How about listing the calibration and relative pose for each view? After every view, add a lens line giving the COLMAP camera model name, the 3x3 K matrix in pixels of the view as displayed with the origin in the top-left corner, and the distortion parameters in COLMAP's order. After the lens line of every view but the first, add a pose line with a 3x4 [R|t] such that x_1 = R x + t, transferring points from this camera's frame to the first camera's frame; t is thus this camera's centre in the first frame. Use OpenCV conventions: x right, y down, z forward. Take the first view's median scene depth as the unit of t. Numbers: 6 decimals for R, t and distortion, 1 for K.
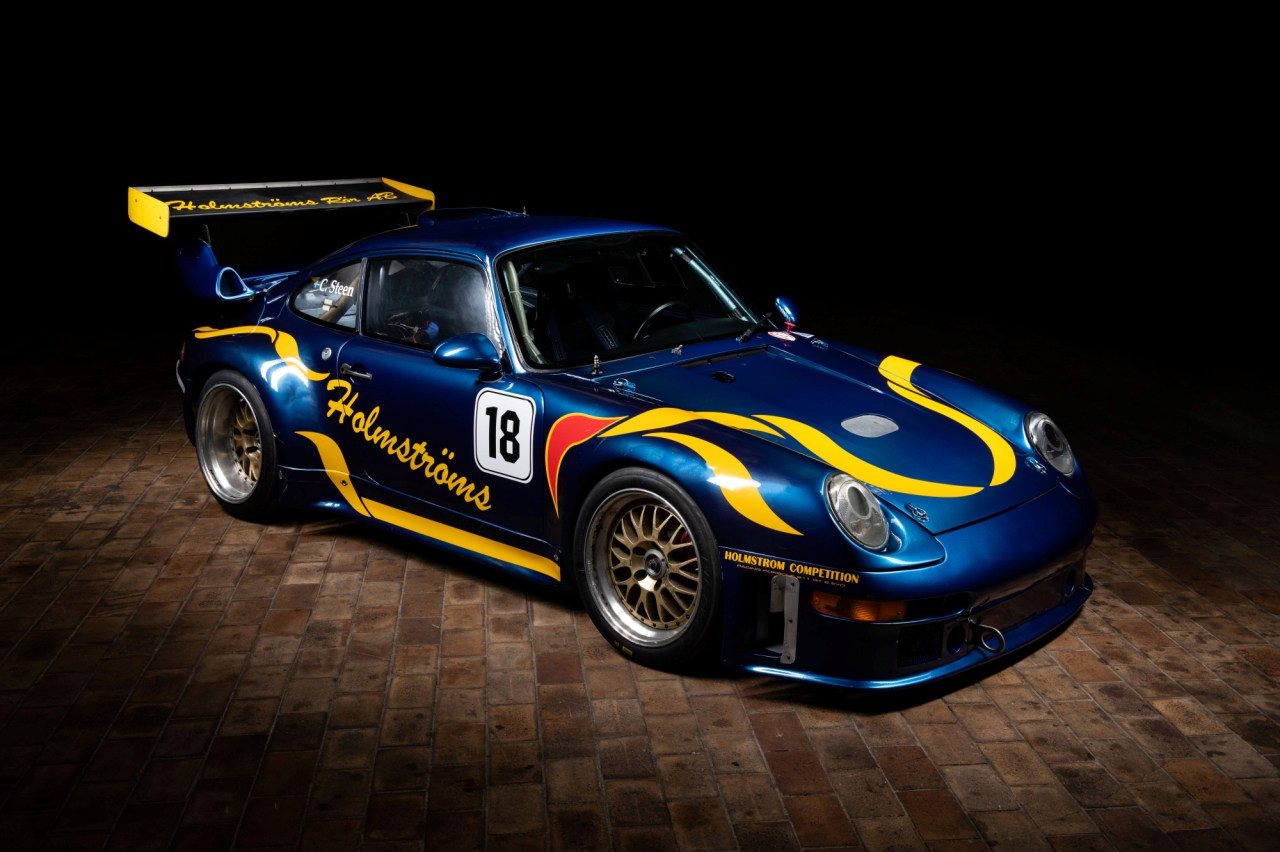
lens RADIAL K [[1467.0, 0, 640.0], [0, 1467.0, 426.0], [0, 0, 1]] dist [0.072639, 0.006525]
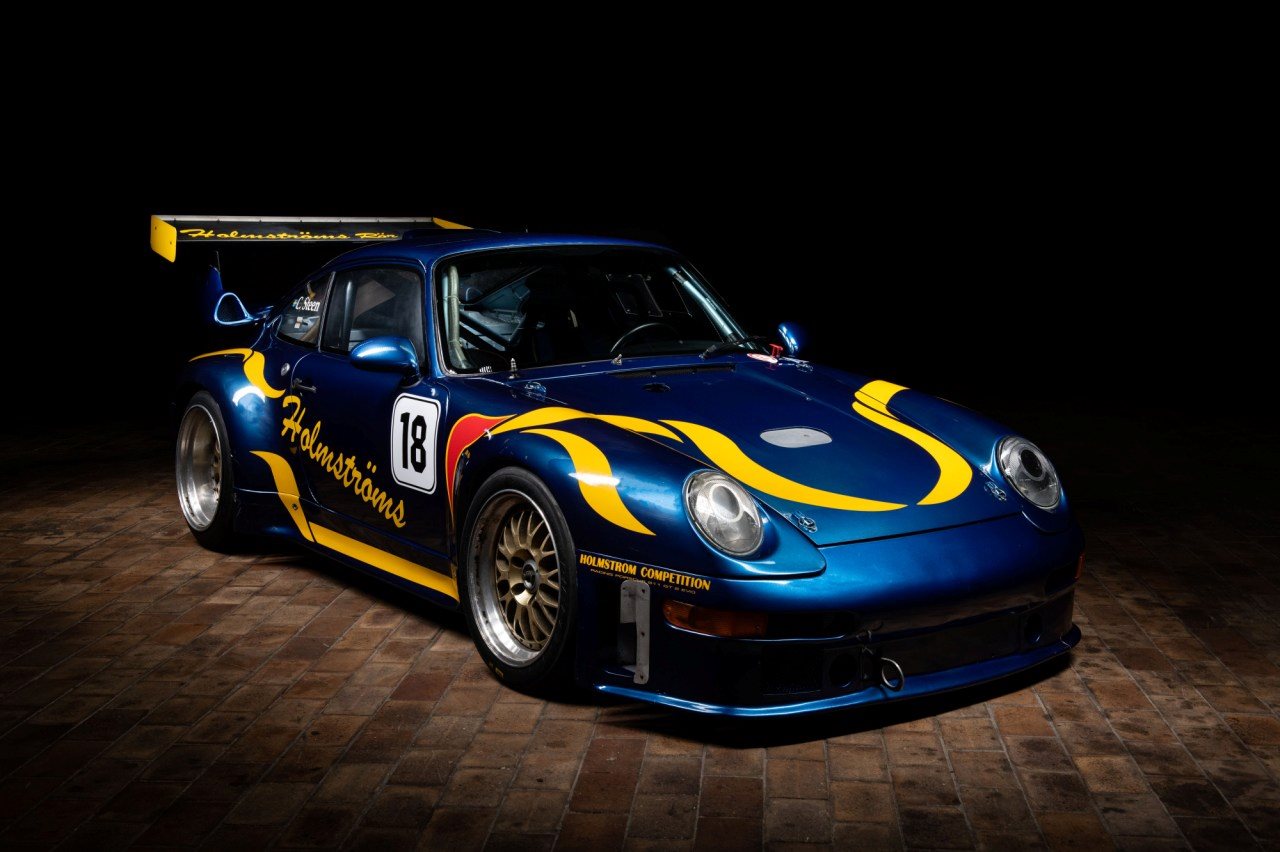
lens RADIAL K [[1612.4, 0, 640.0], [0, 1612.4, 426.0], [0, 0, 1]] dist [0.110481, 0.031260]
pose [[0.980027, 0.023189, -0.197509, 0.246207], [-0.042127, 0.994846, -0.092231, 0.083172], [0.194352, 0.098709, 0.975953, 0.032079]]
